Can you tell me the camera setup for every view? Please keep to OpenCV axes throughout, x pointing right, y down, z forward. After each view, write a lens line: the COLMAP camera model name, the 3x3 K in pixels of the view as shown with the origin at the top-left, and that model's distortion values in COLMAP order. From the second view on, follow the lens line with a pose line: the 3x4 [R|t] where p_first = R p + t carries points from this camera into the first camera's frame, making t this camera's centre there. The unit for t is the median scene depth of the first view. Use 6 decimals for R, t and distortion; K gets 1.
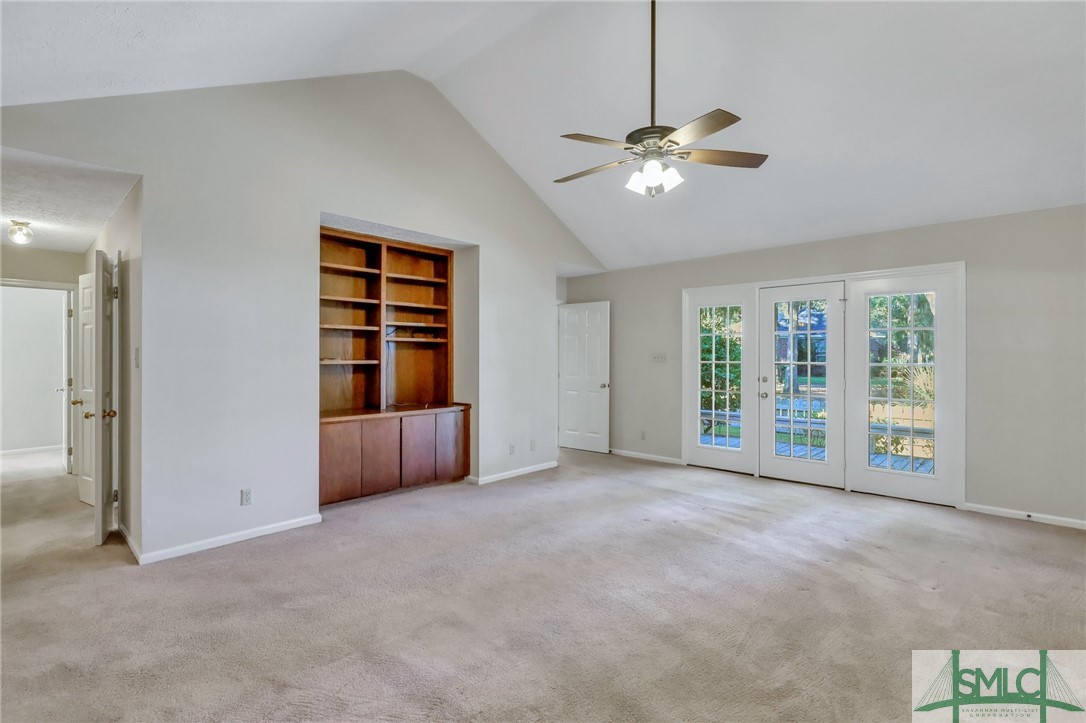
lens RADIAL K [[497.3, 0, 553.8], [0, 497.3, 360.0], [0, 0, 1]] dist [0.003023, 0.000214]
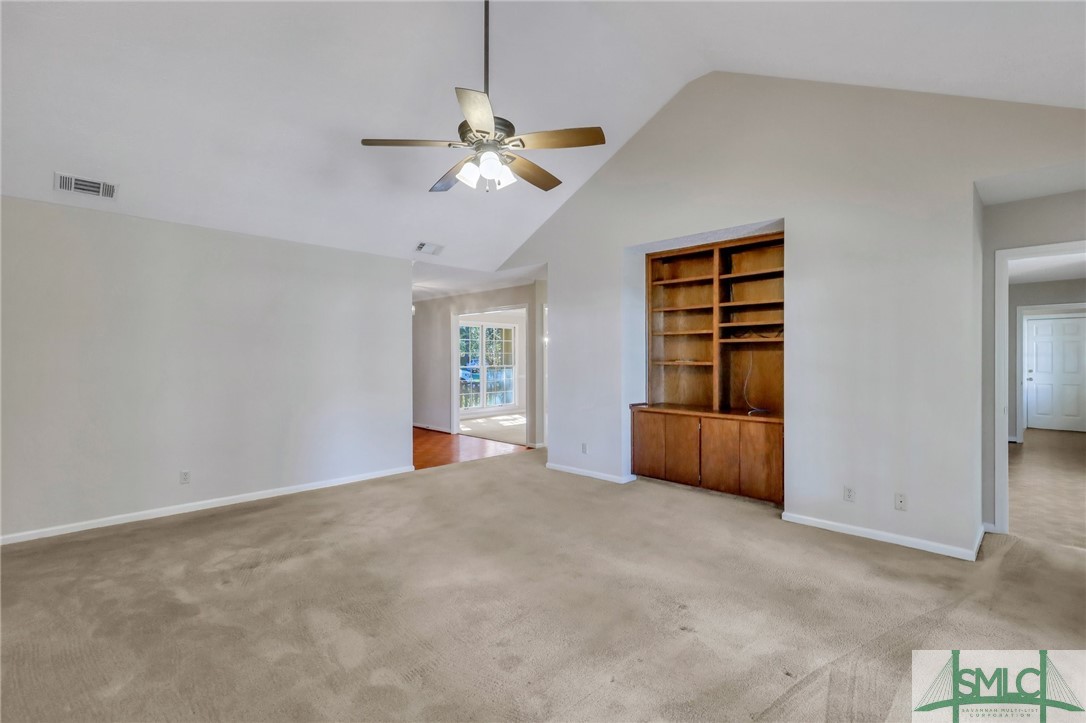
lens RADIAL K [[497.3, 0, 553.8], [0, 497.3, 360.0], [0, 0, 1]] dist [0.003023, 0.000214]
pose [[-0.020001, 0.003422, -0.999794, 0.747544], [-0.004897, 0.999982, 0.003521, -0.005643], [0.999788, 0.004967, -0.019984, 0.741630]]
